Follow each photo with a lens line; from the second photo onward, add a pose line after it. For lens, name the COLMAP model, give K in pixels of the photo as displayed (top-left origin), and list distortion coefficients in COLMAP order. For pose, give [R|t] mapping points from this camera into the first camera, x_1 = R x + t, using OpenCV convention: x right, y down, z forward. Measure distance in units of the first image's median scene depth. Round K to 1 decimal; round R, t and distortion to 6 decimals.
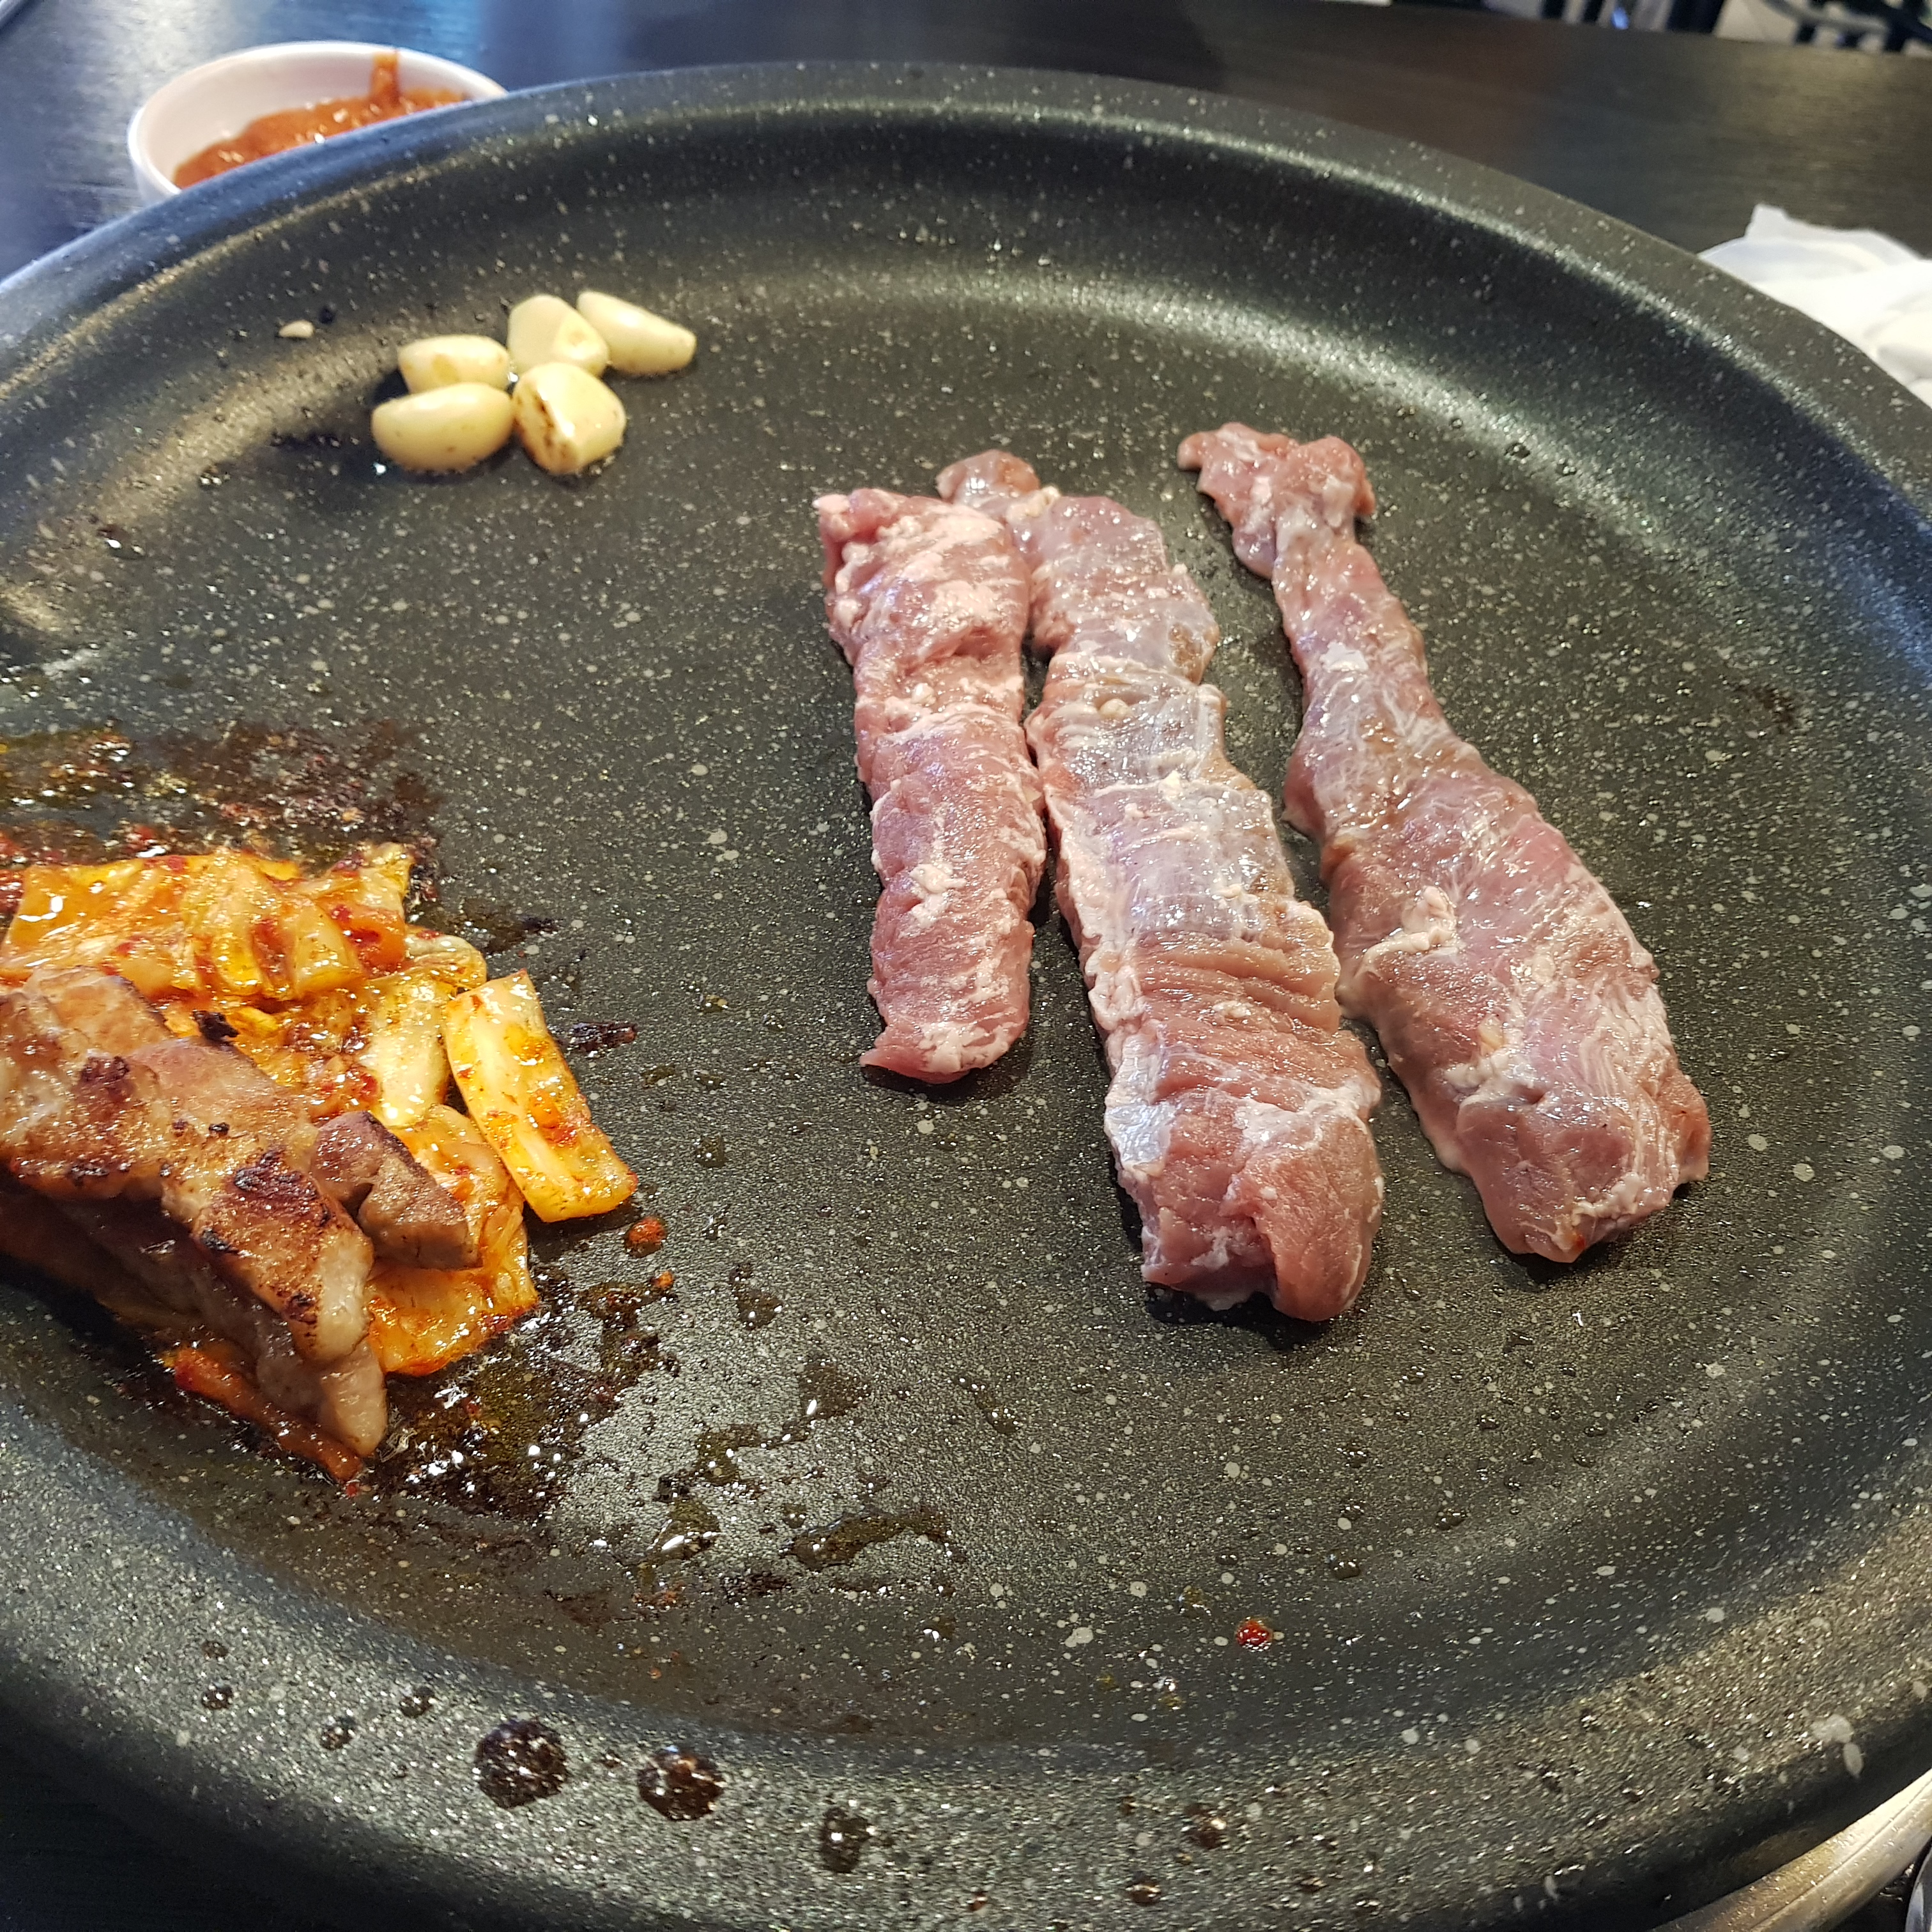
lens RADIAL K [[2035.2, 0, 934.8], [0, 2035.2, 1008.3], [0, 0, 1]] dist [-0.054966, 0.000000]
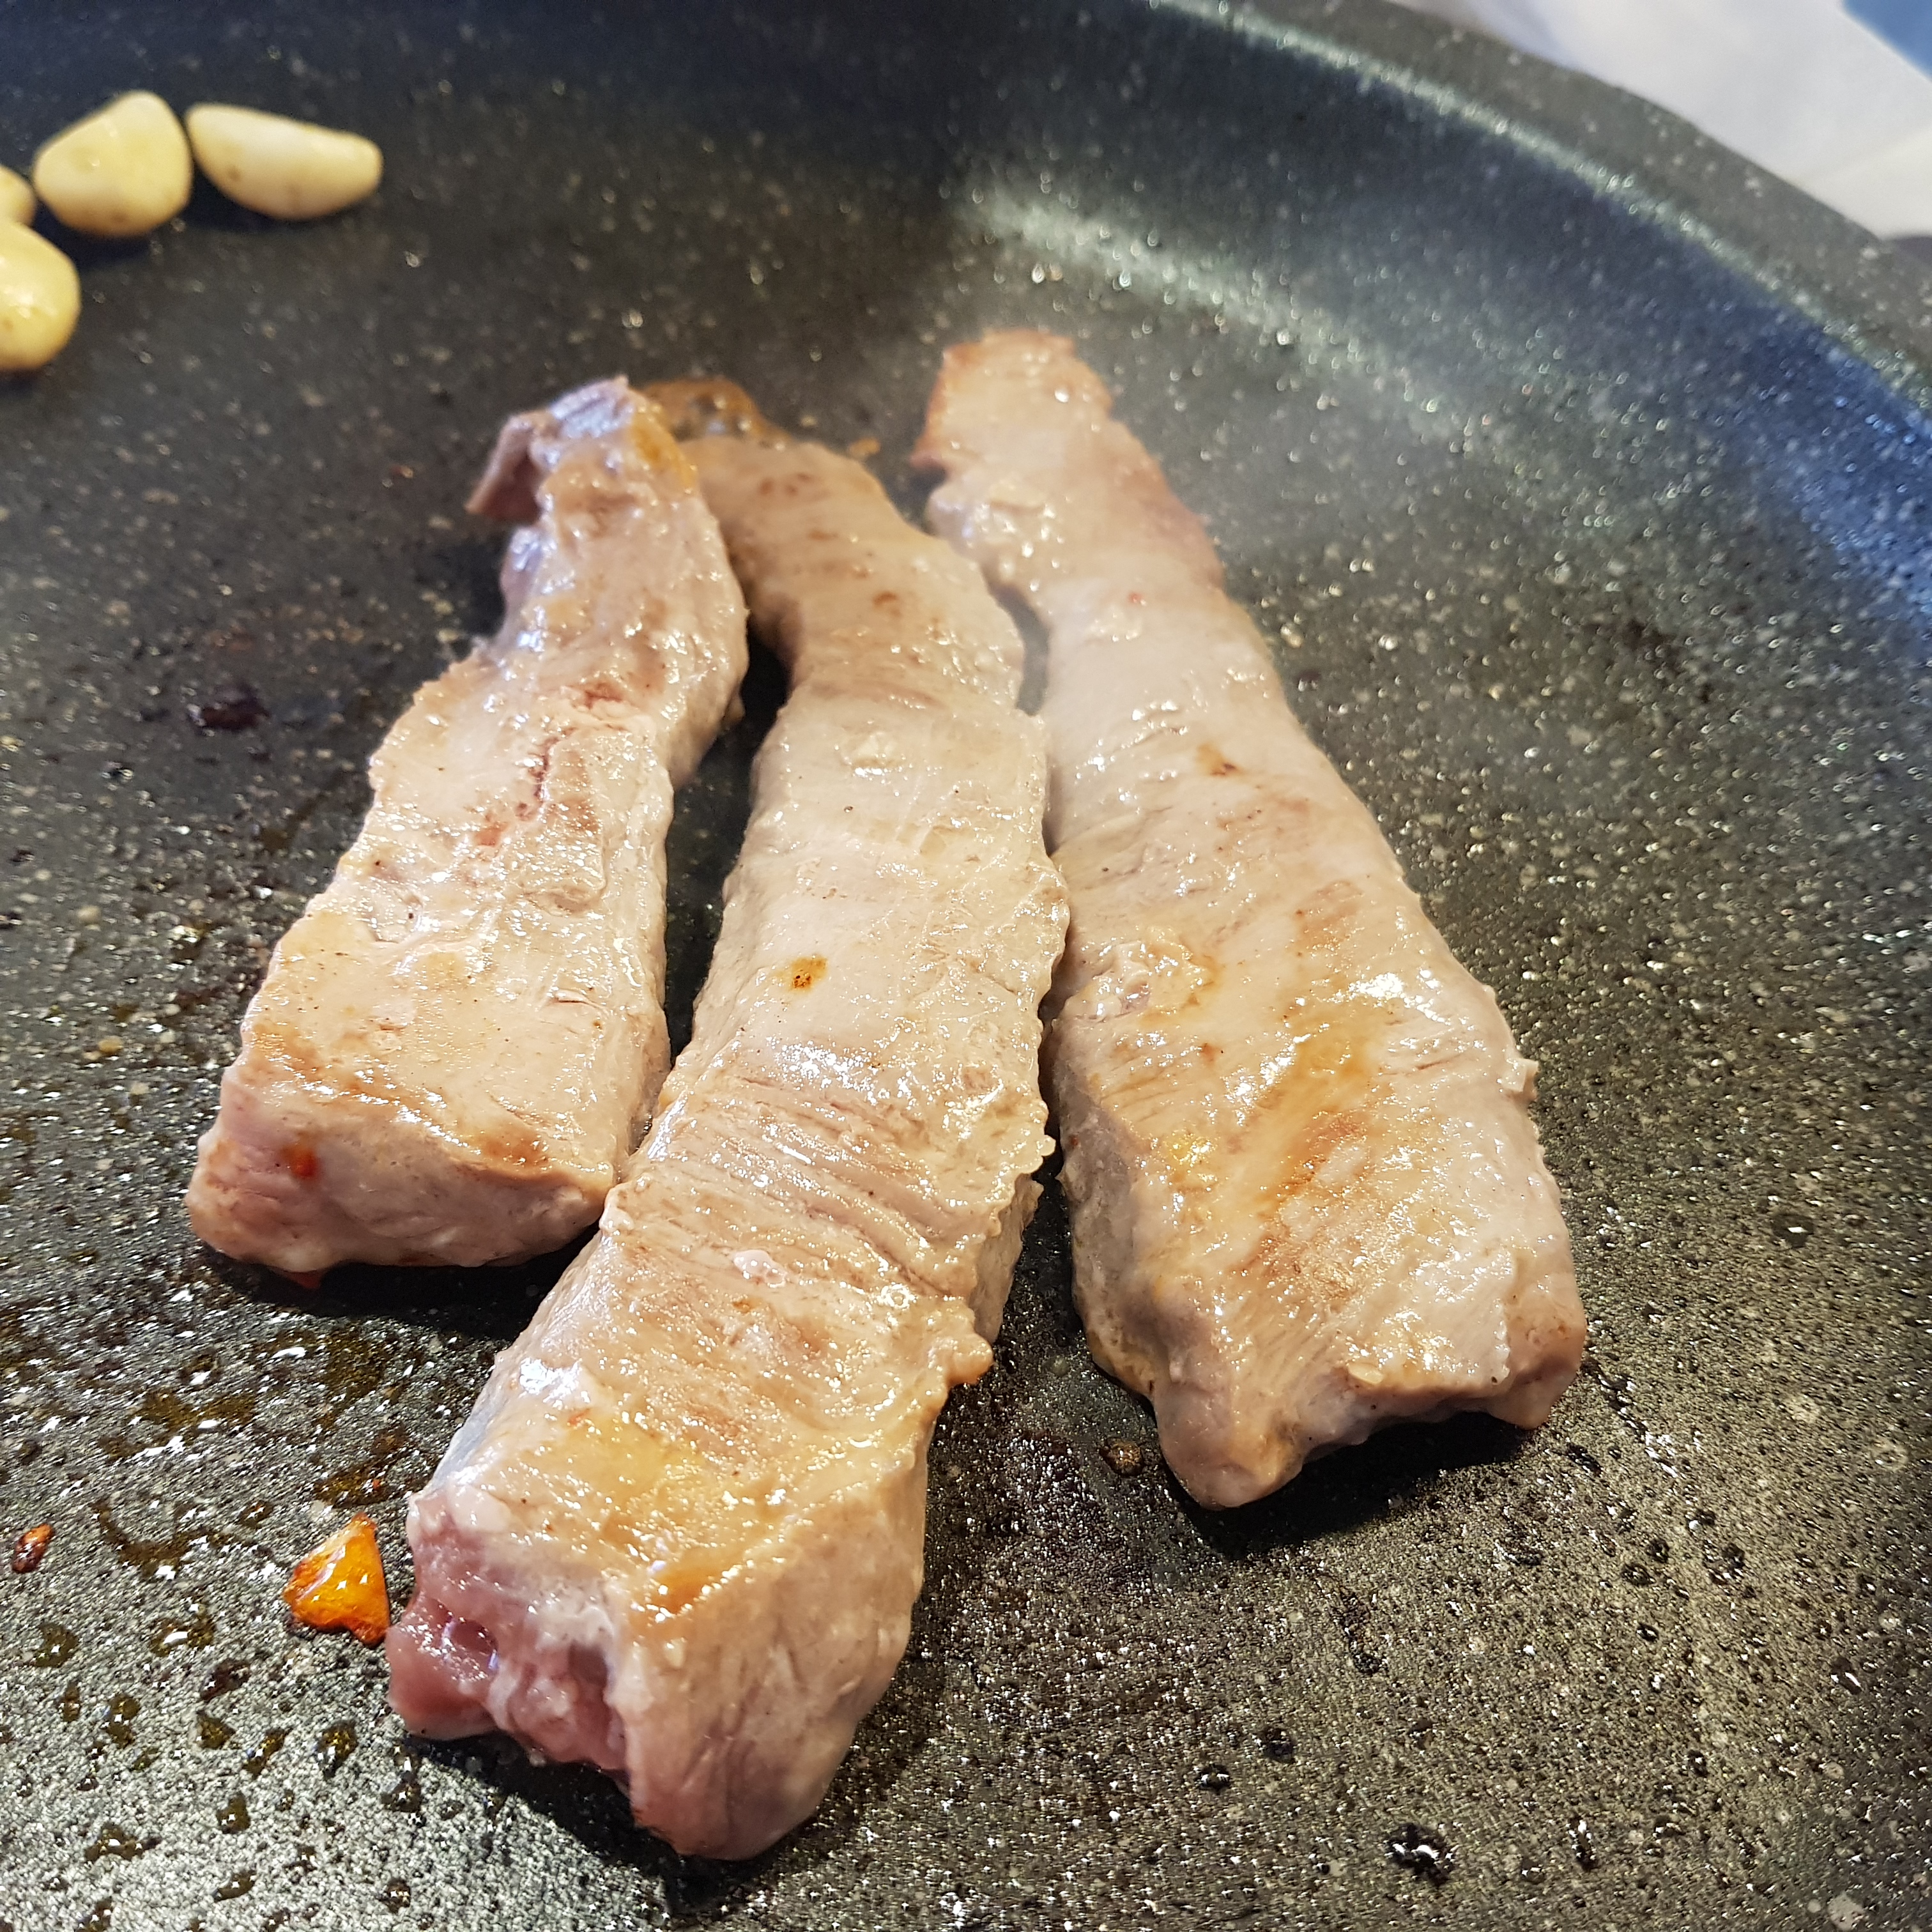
lens RADIAL K [[1992.3, 0, 986.3], [0, 1992.3, 961.3], [0, 0, 1]] dist [-0.007123, 0.000000]
pose [[0.977904, -0.125360, 0.167298, 0.086515], [0.128277, 0.991716, -0.006703, -0.075565], [-0.165072, 0.028015, 0.985884, 0.413234]]
